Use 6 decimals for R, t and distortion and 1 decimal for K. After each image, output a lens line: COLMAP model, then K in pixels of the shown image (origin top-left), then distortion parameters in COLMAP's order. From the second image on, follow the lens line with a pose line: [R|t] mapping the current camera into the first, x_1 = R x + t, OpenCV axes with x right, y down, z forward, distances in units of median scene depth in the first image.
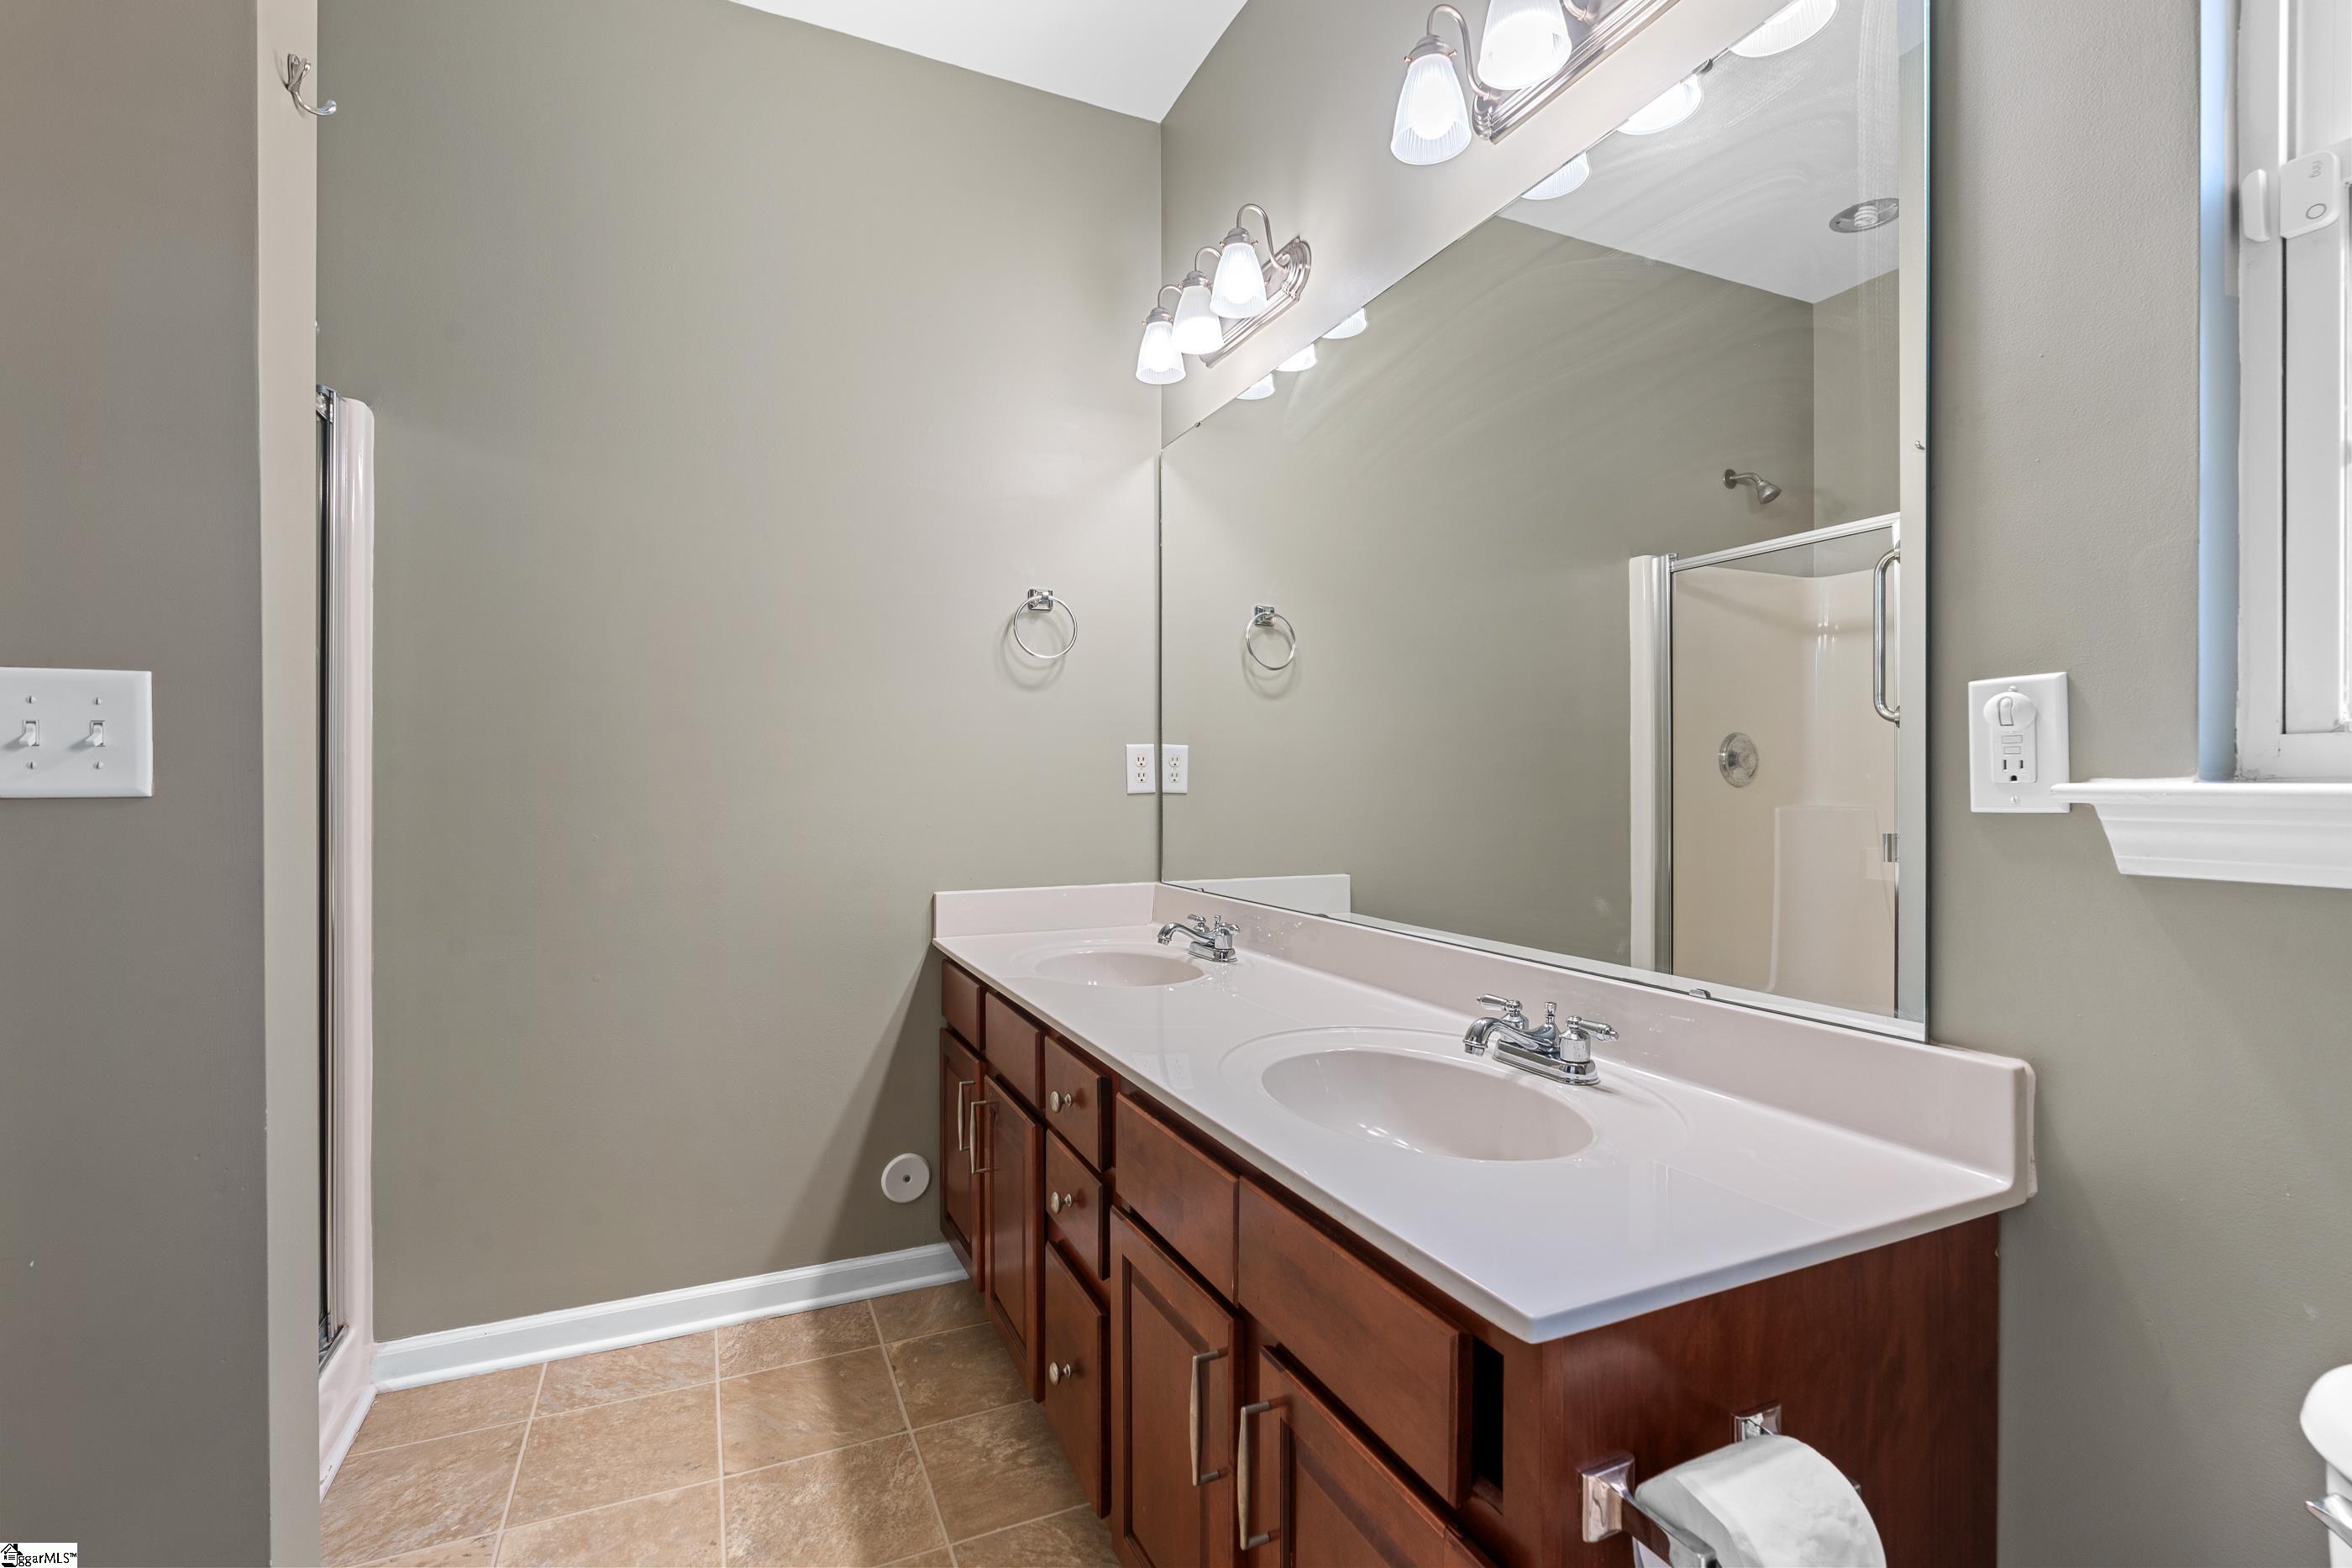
lens RADIAL K [[1067.3, 0, 1162.9], [0, 1067.3, 774.2], [0, 0, 1]] dist [-0.002756, 0.000069]
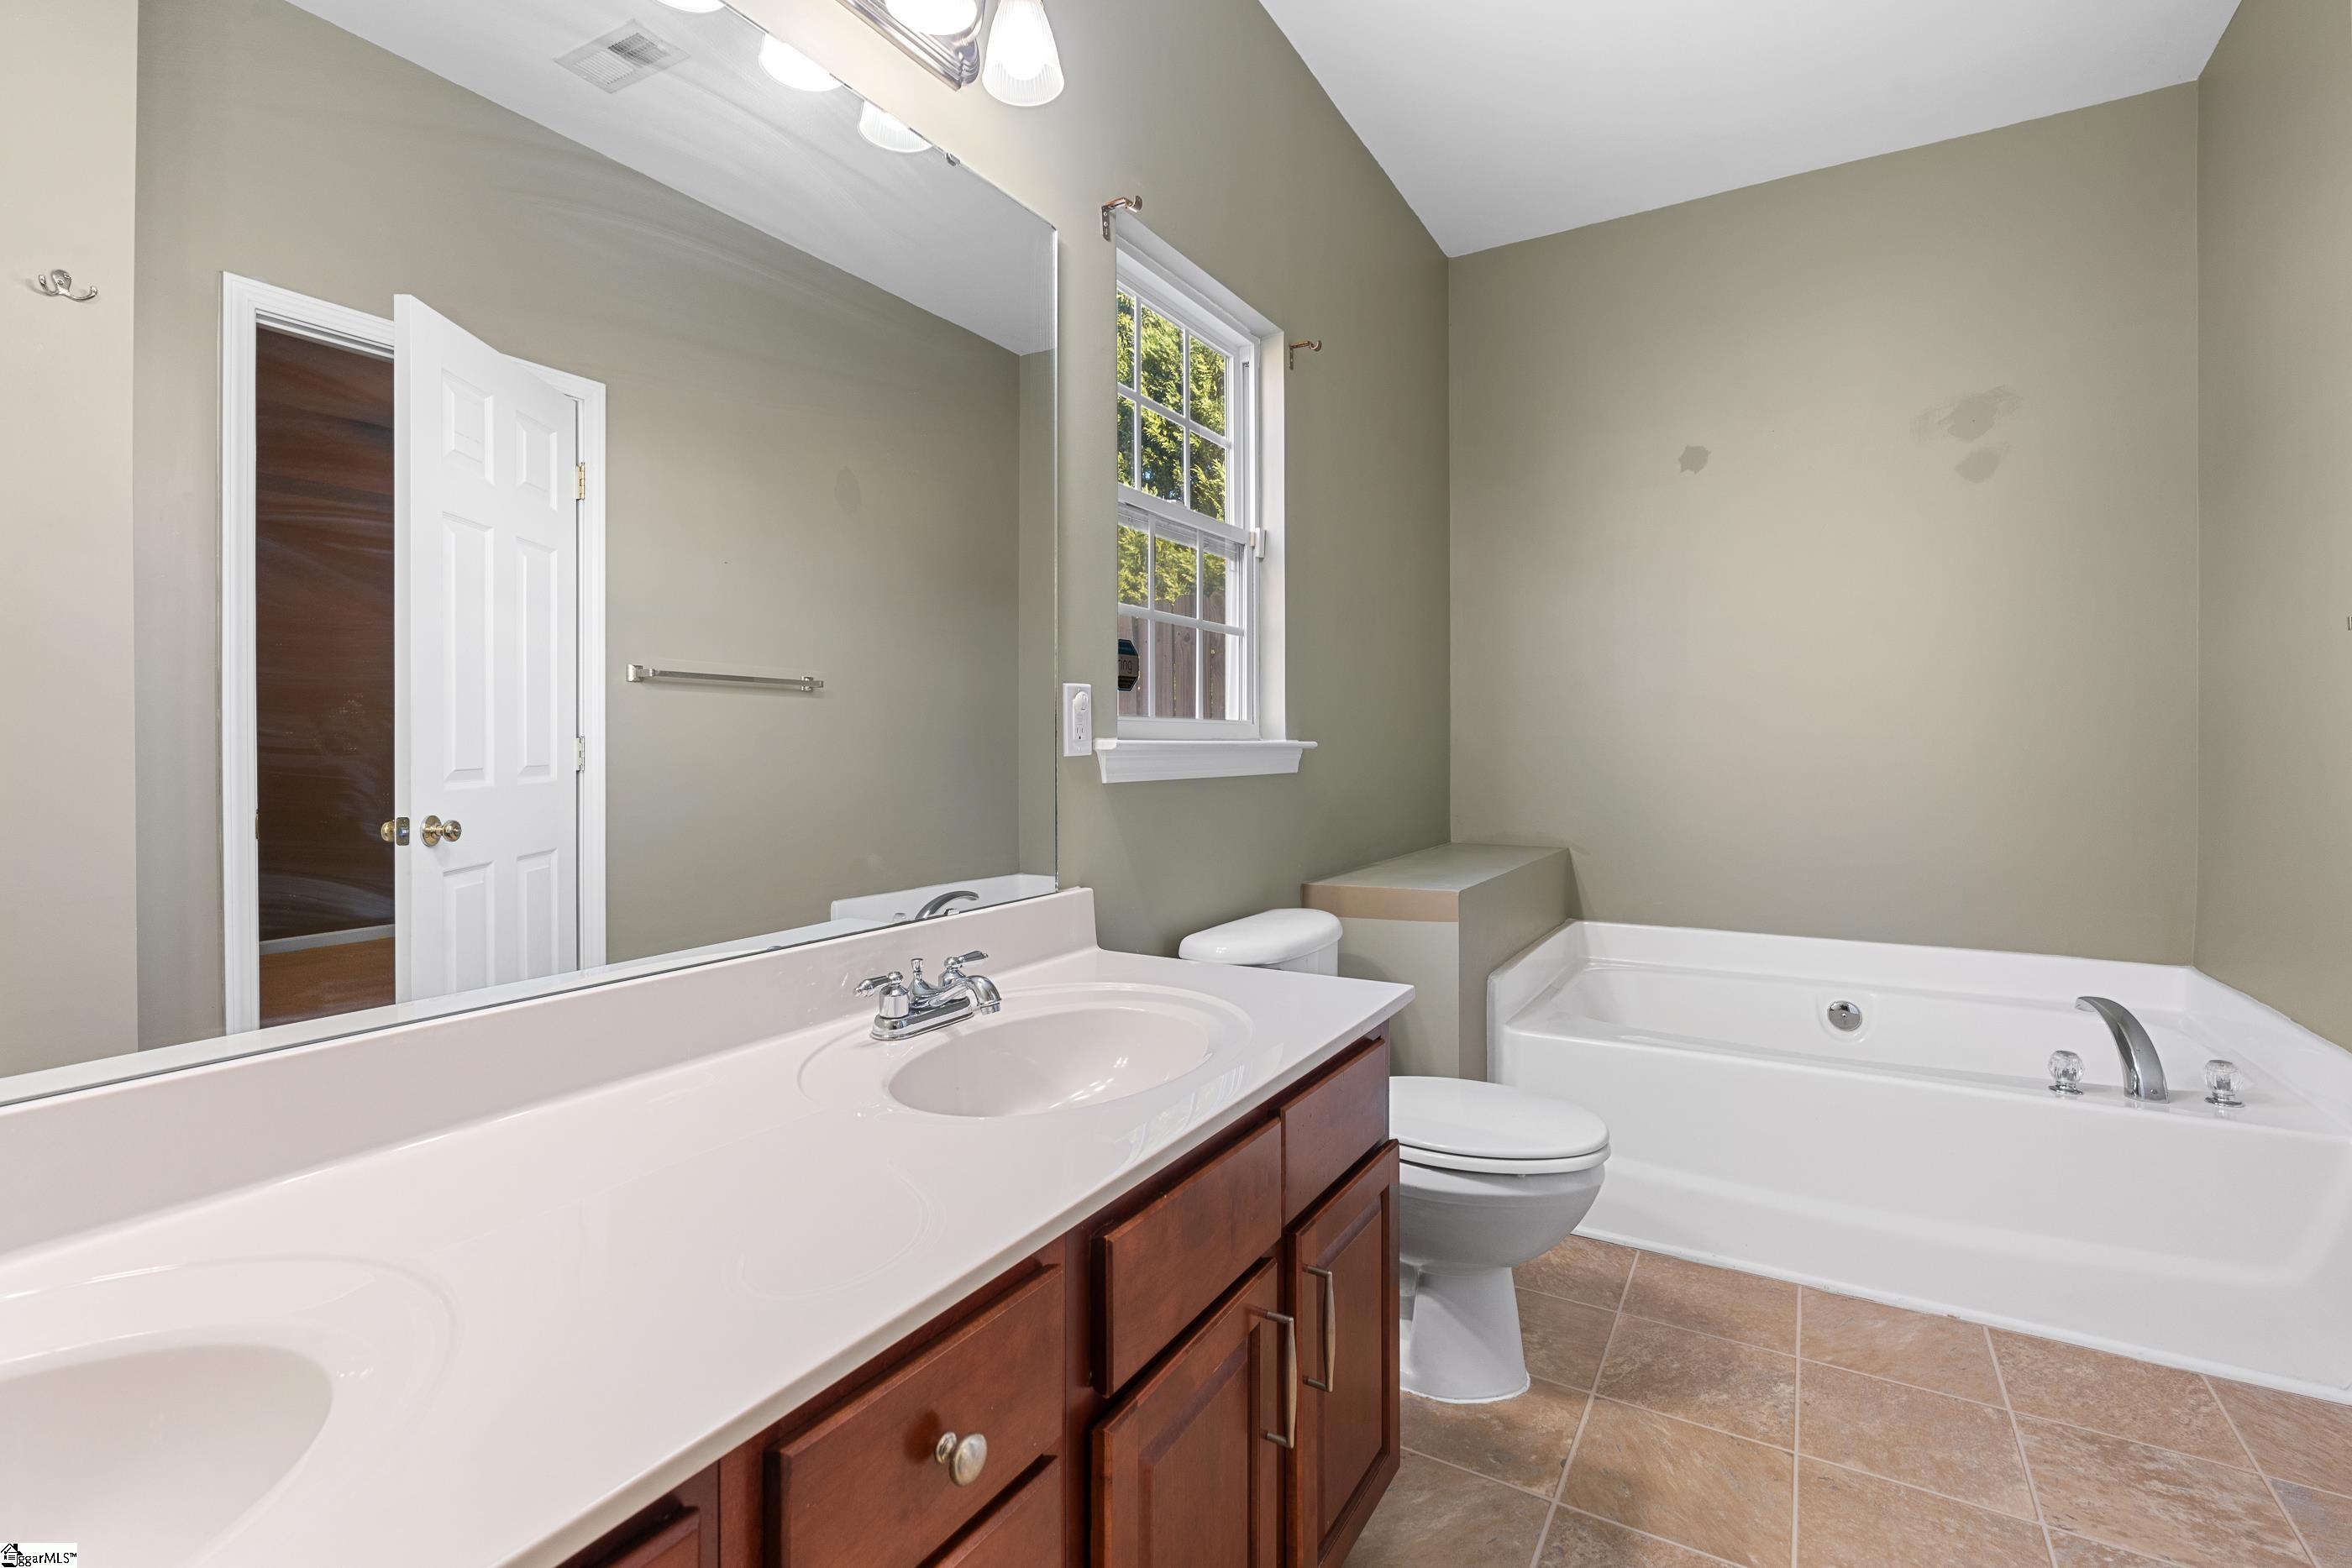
lens RADIAL K [[1067.3, 0, 1162.9], [0, 1067.3, 774.2], [0, 0, 1]] dist [-0.002756, 0.000069]
pose [[-0.573996, -0.028235, 0.818371, -0.826729], [-0.004698, 0.999502, 0.031189, 0.008460], [-0.818845, 0.014058, -0.573843, 1.942675]]
